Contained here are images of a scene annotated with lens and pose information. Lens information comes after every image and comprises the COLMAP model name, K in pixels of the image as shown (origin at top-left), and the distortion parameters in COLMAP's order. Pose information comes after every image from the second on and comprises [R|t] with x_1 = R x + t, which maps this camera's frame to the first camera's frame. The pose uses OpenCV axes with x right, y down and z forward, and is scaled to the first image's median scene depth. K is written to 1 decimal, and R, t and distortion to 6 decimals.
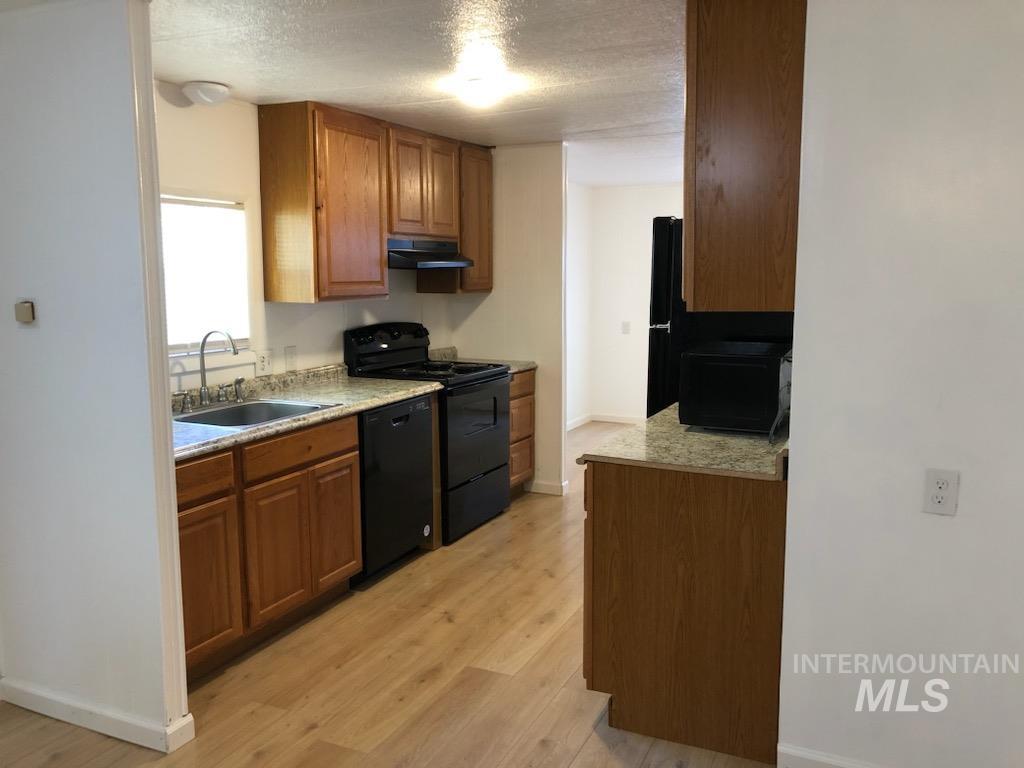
lens RADIAL K [[832.8, 0, 514.8], [0, 832.8, 386.5], [0, 0, 1]] dist [0.009753, -0.004424]
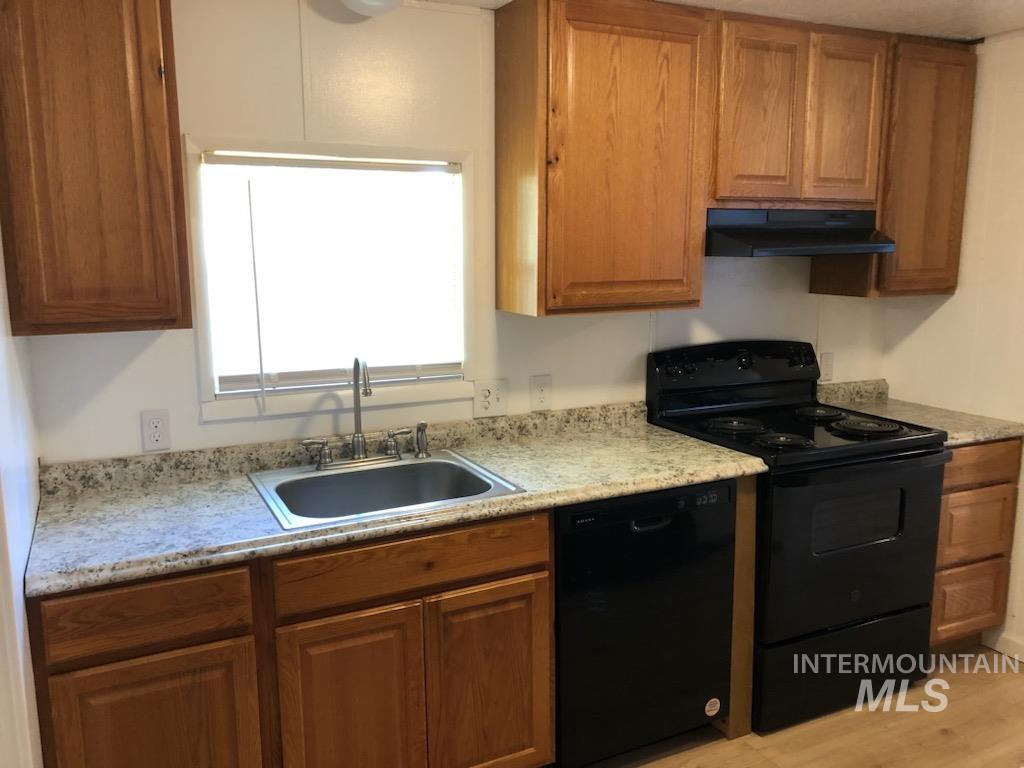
lens RADIAL K [[832.8, 0, 506.4], [0, 832.8, 378.2], [0, 0, 1]] dist [0.009753, -0.004424]
pose [[0.779827, 0.094788, -0.618778, 0.127792], [-0.082222, 0.995416, 0.048860, -0.077837], [0.620572, 0.012775, 0.784045, 0.469206]]
